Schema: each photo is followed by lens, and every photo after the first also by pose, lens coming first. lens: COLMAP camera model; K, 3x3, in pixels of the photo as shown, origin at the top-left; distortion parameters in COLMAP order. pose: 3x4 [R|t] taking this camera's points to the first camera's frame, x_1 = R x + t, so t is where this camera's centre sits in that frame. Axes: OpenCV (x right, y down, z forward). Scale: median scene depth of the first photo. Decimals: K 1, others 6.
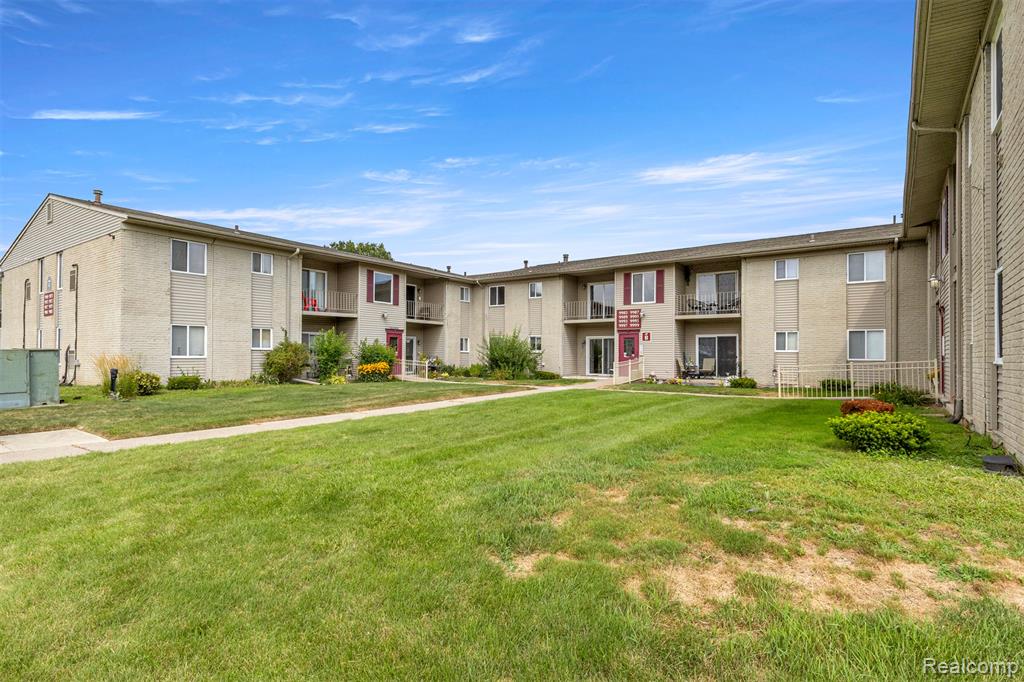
lens RADIAL K [[530.5, 0, 508.9], [0, 530.5, 349.6], [0, 0, 1]] dist [0.007438, 0.000244]
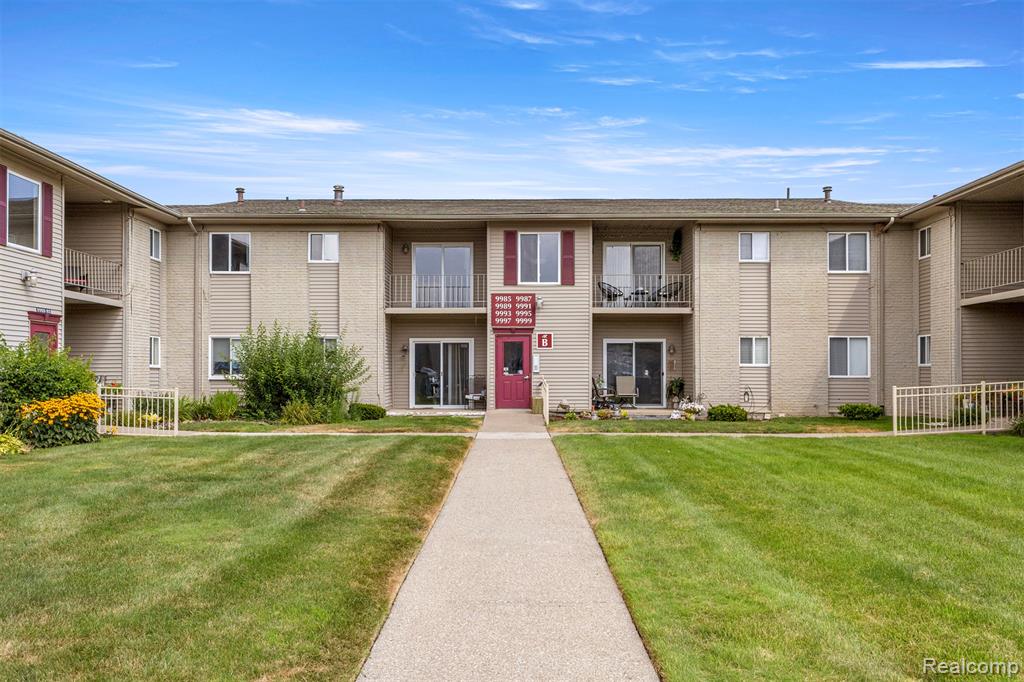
lens RADIAL K [[844.6, 0, 512.8], [0, 844.6, 362.7], [0, 0, 1]] dist [0.017039, -0.034579]
pose [[0.809158, 0.000305, 0.587591, -0.323877], [-0.001988, 0.999996, 0.002219, -0.001708], [-0.587587, -0.002964, 0.809155, 0.252561]]
